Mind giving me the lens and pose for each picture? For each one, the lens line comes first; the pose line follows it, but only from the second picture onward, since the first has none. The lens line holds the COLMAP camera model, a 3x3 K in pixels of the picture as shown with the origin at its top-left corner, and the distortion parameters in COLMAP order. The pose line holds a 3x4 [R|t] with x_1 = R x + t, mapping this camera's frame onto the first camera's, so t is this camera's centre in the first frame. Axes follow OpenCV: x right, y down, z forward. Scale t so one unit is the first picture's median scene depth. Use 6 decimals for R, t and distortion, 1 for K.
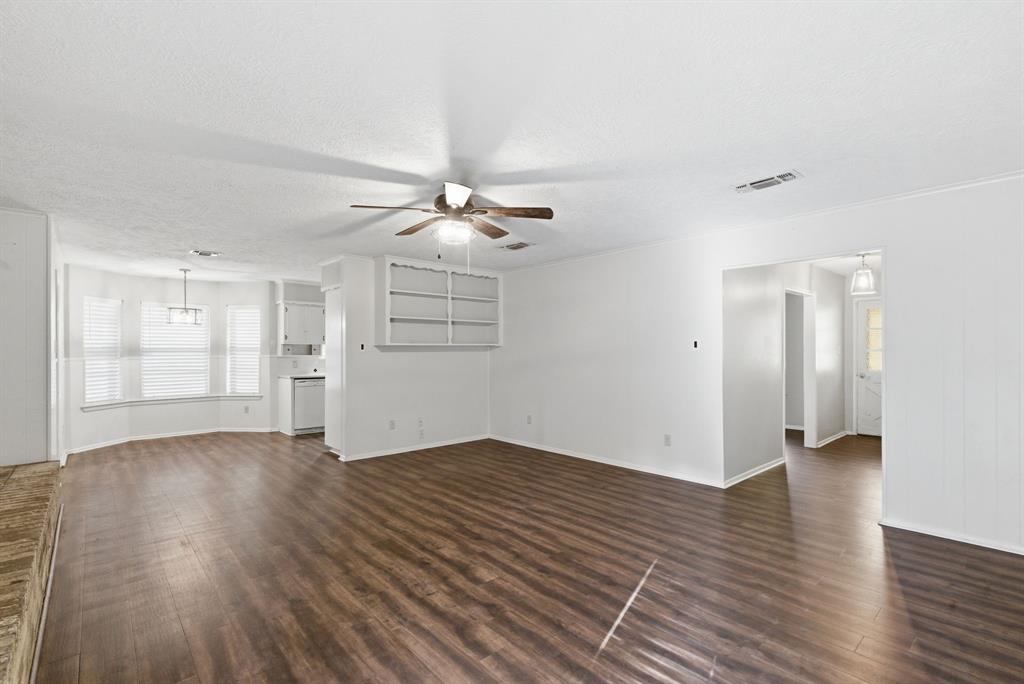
lens RADIAL K [[466.4, 0, 505.8], [0, 466.4, 346.1], [0, 0, 1]] dist [-0.000619, -0.000699]
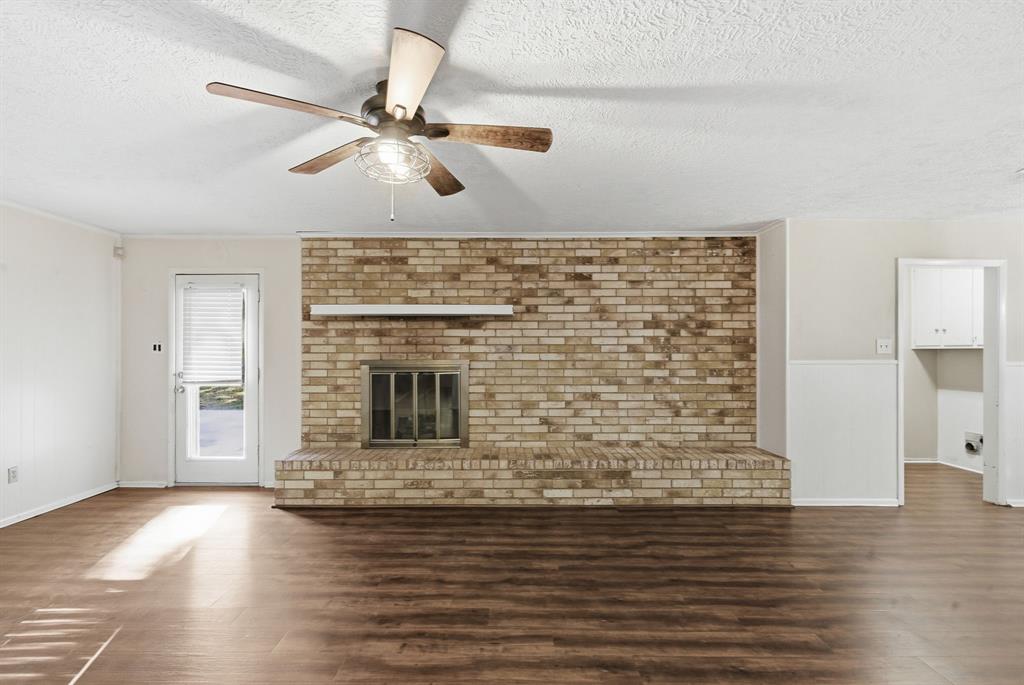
lens RADIAL K [[472.9, 0, 510.2], [0, 472.9, 348.2], [0, 0, 1]] dist [0.007525, -0.000414]
pose [[-0.658394, -0.002085, -0.752671, 0.254436], [0.004540, 0.999967, -0.006741, 0.010160], [0.752660, -0.007855, -0.658362, 1.486250]]
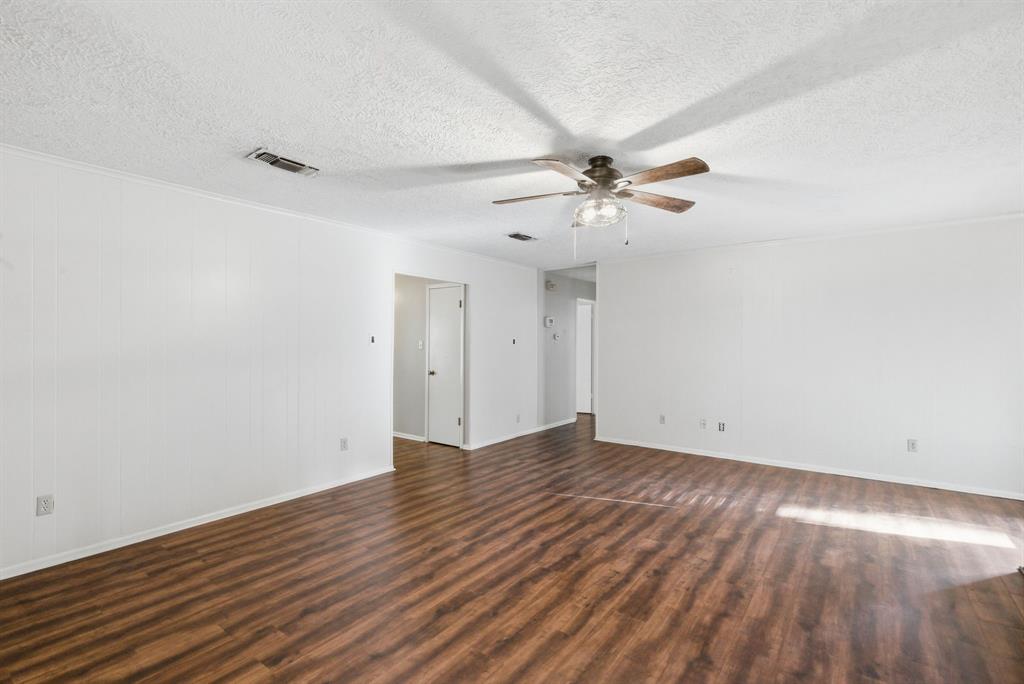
lens RADIAL K [[466.4, 0, 505.8], [0, 466.4, 346.1], [0, 0, 1]] dist [-0.000619, -0.000699]
pose [[-0.192678, -0.004274, 0.981253, -0.910612], [-0.007559, 0.999967, 0.002871, 0.007438], [-0.981233, -0.006865, -0.192704, 1.304905]]
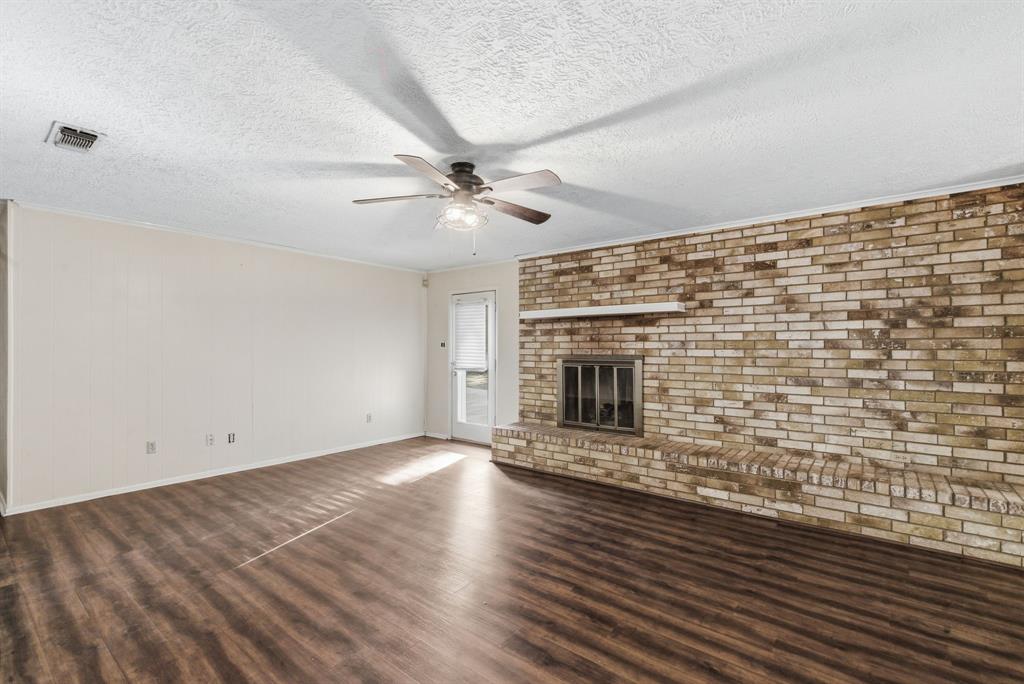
lens RADIAL K [[466.4, 0, 505.8], [0, 466.4, 346.1], [0, 0, 1]] dist [-0.000619, -0.000699]
pose [[-0.986171, 0.001873, -0.165723, -0.041655], [0.002854, 0.999980, -0.005681, 0.012690], [0.165709, -0.006075, -0.986156, 1.847492]]
